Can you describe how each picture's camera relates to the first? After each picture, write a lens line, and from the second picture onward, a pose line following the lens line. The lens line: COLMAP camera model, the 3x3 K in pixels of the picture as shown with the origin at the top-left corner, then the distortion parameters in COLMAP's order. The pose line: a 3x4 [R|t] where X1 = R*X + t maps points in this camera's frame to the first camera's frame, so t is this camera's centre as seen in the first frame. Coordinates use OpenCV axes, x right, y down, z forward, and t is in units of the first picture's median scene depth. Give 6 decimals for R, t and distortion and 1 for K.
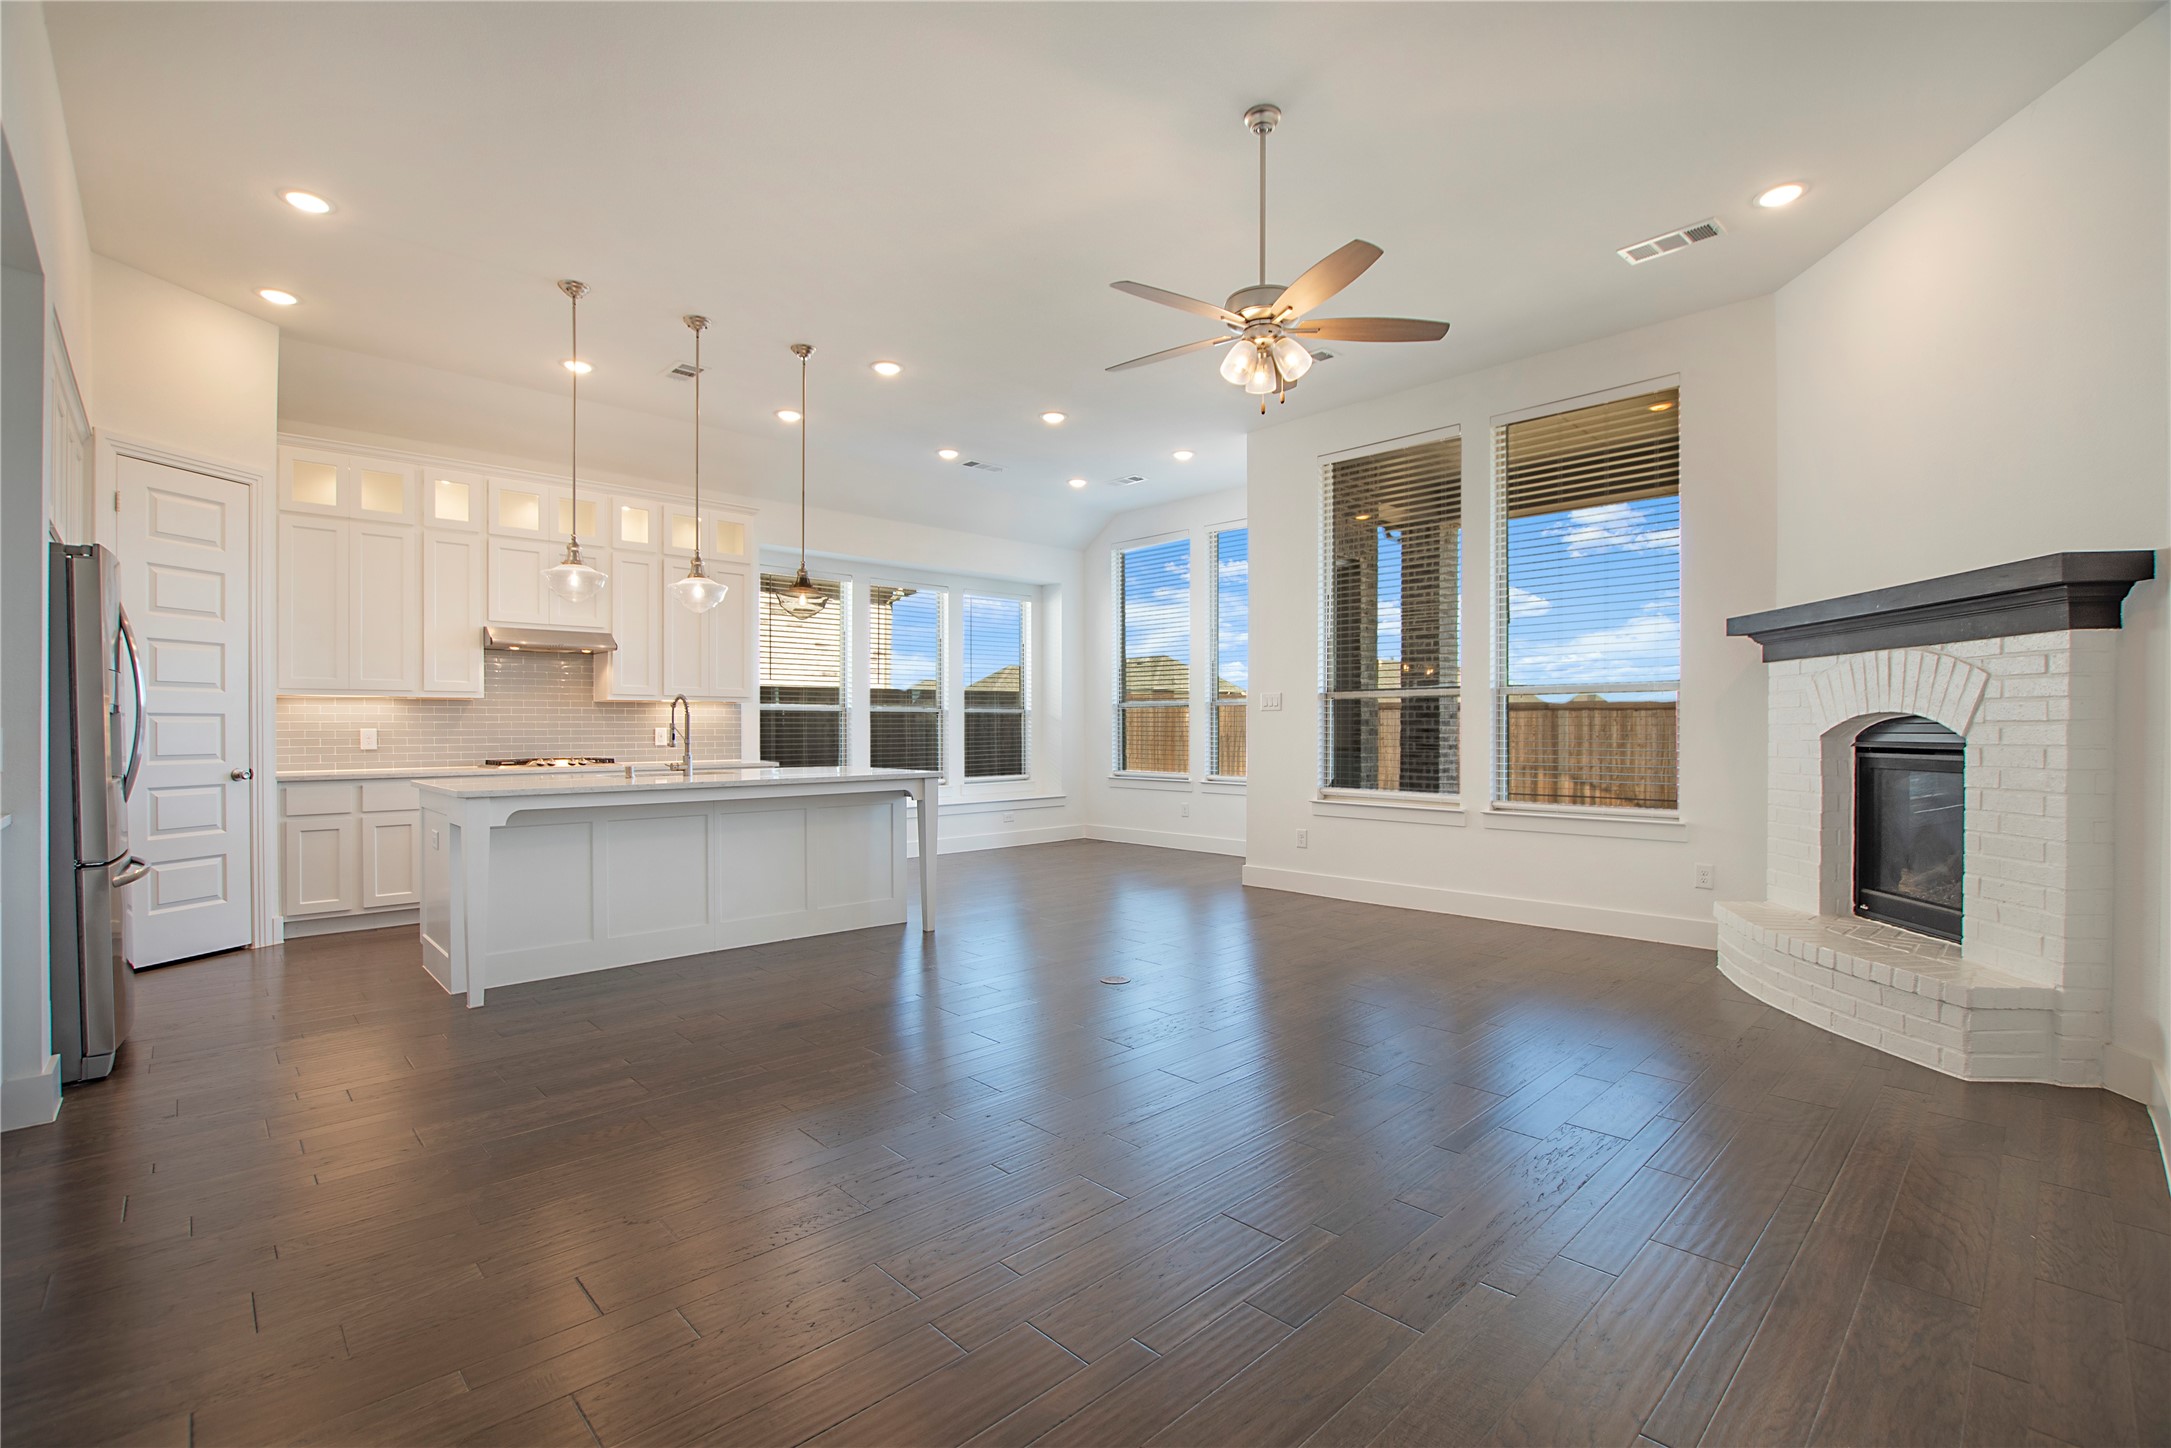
lens RADIAL K [[969.4, 0, 1085.3], [0, 969.4, 729.8], [0, 0, 1]] dist [-0.028534, 0.003590]
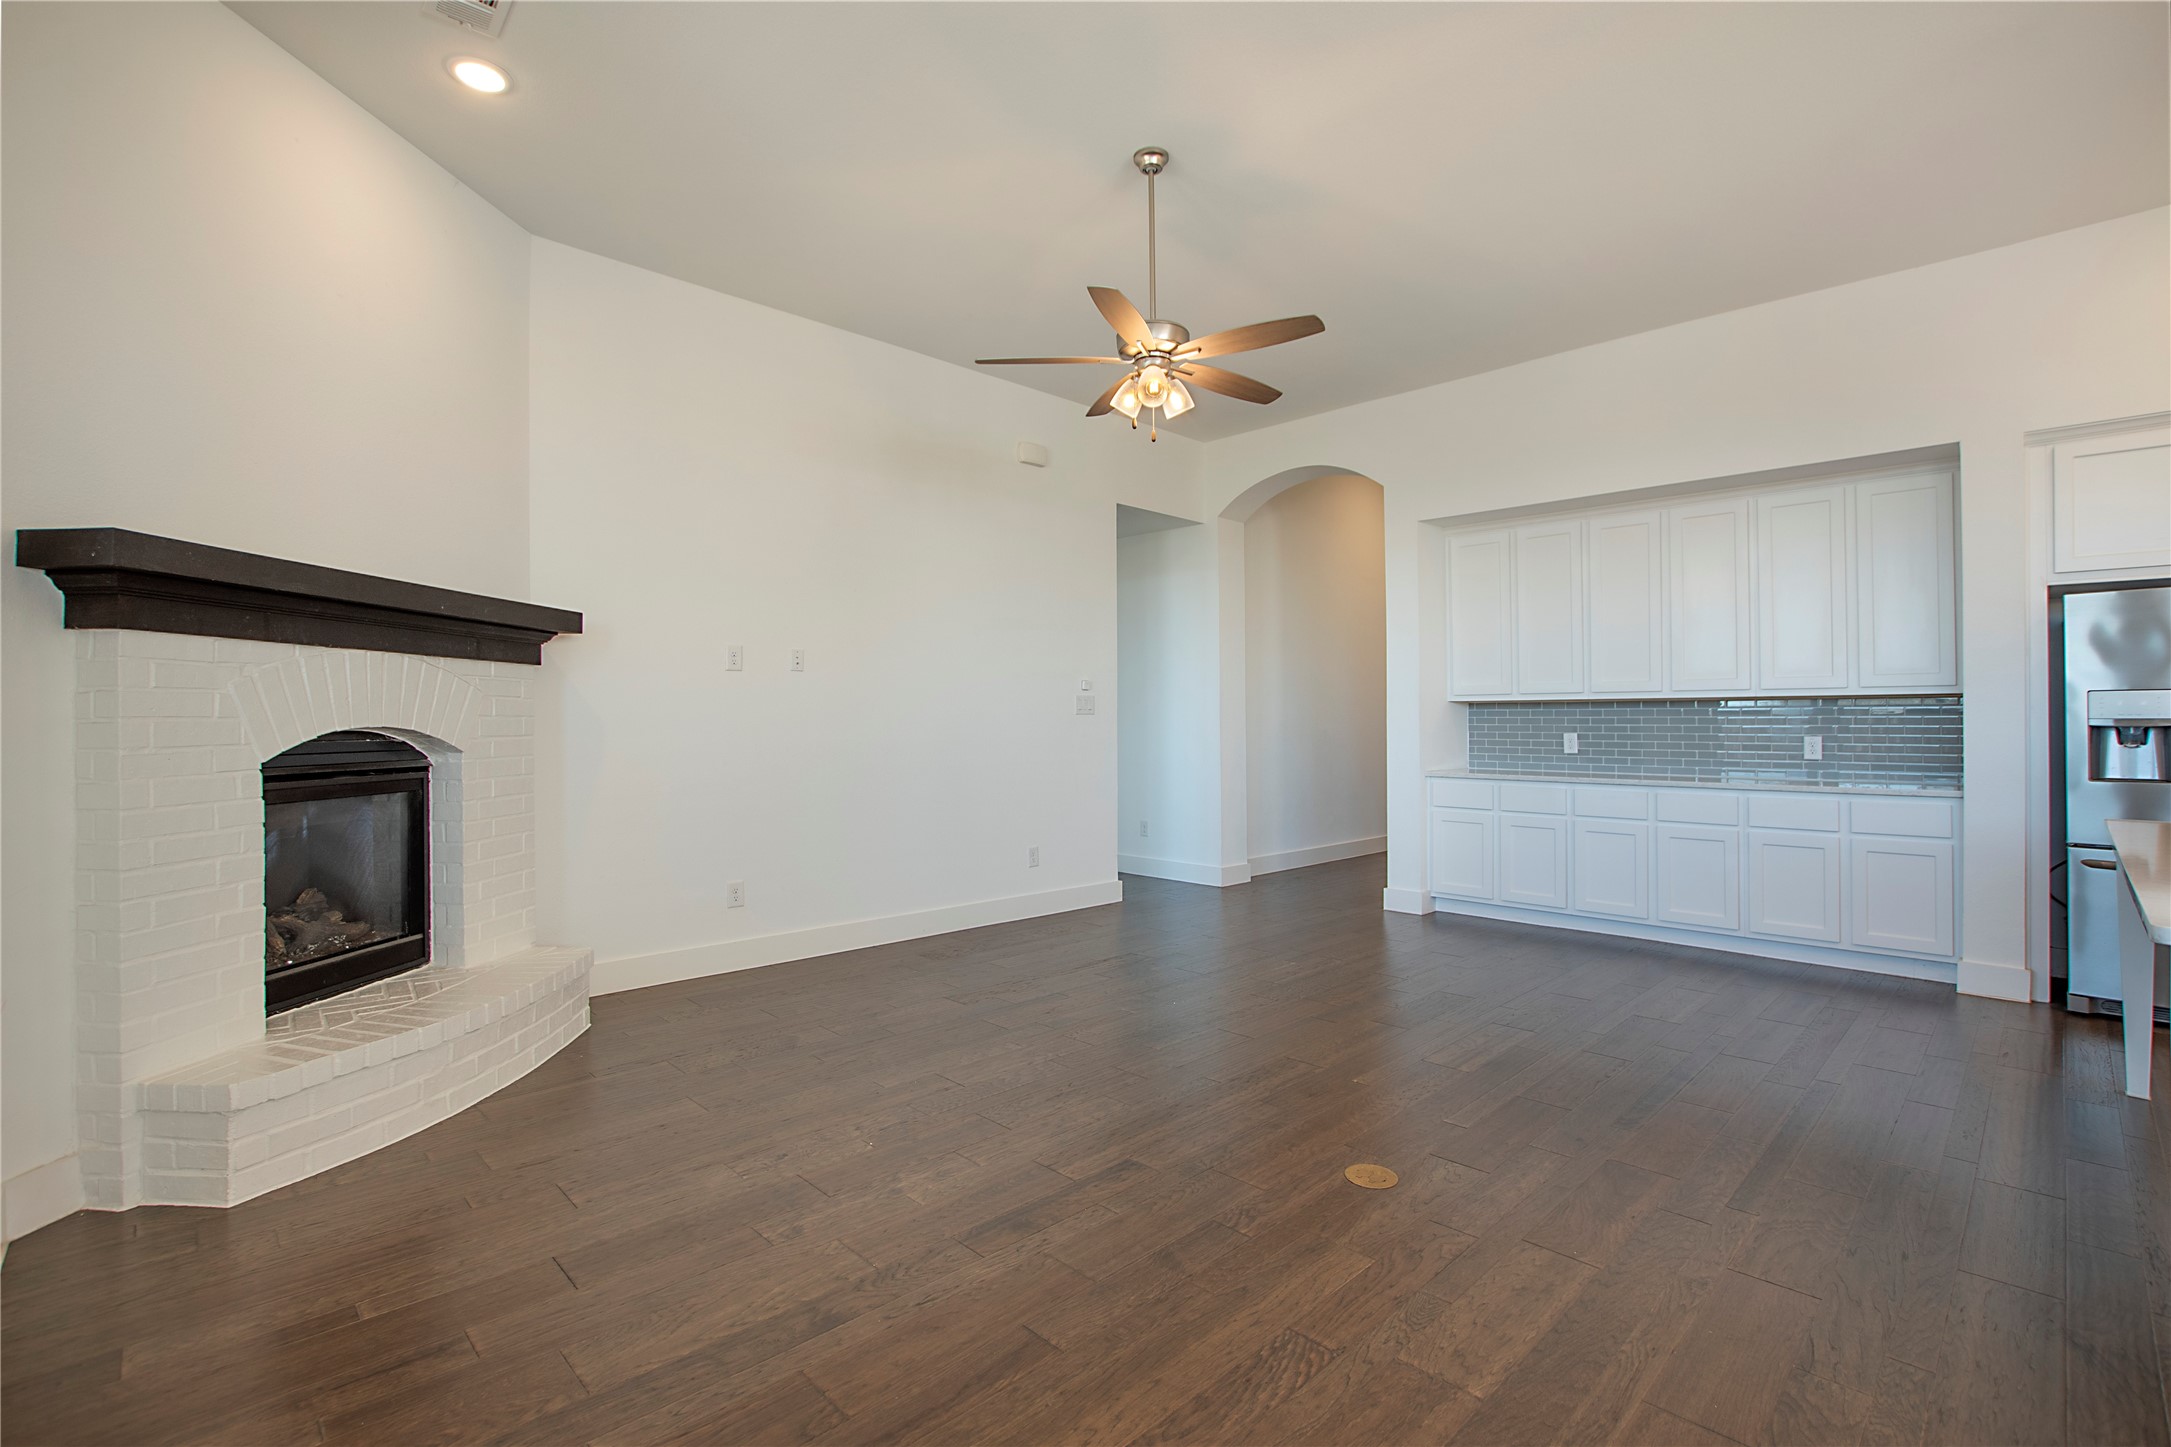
lens RADIAL K [[976.7, 0, 1084.1], [0, 976.7, 727.4], [0, 0, 1]] dist [-0.015792, 0.000636]
pose [[-0.999993, -0.003380, -0.001389, 0.131571], [-0.003394, 0.999942, 0.010231, -0.018360], [0.001354, 0.010235, -0.999947, 1.133535]]
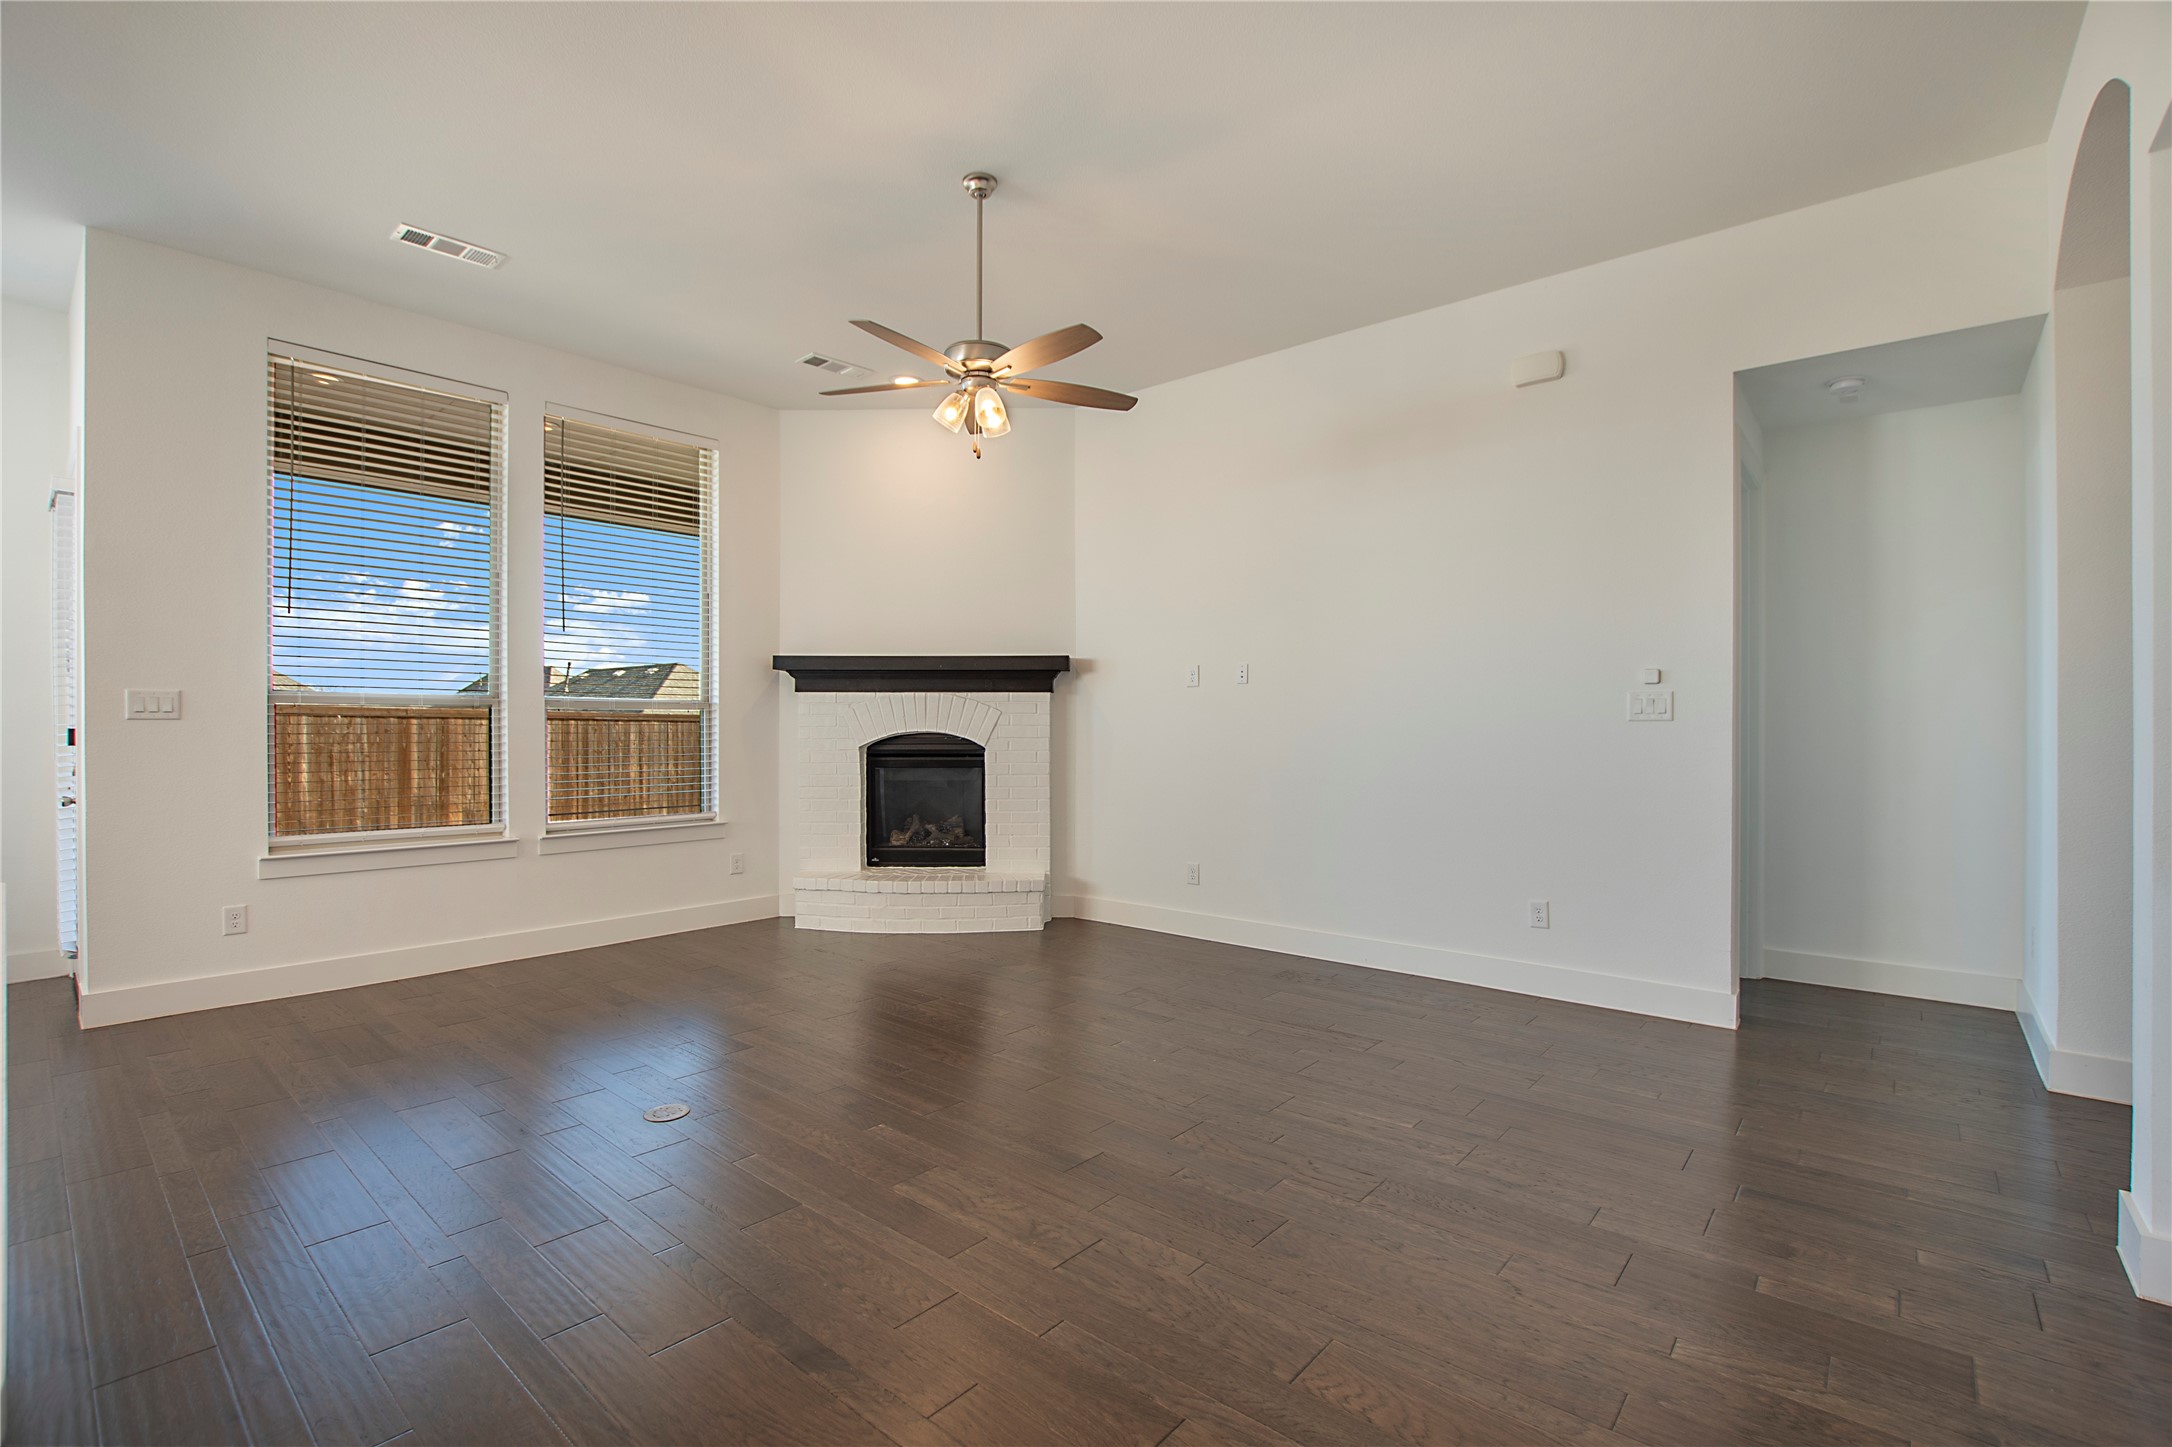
lens RADIAL K [[969.8, 0, 1085.8], [0, 969.8, 729.3], [0, 0, 1]] dist [-0.028534, 0.003590]
pose [[-0.092181, -0.003935, 0.995735, -0.499208], [0.000687, 0.999992, 0.004016, -0.017750], [-0.995742, 0.001055, -0.092177, 0.547487]]
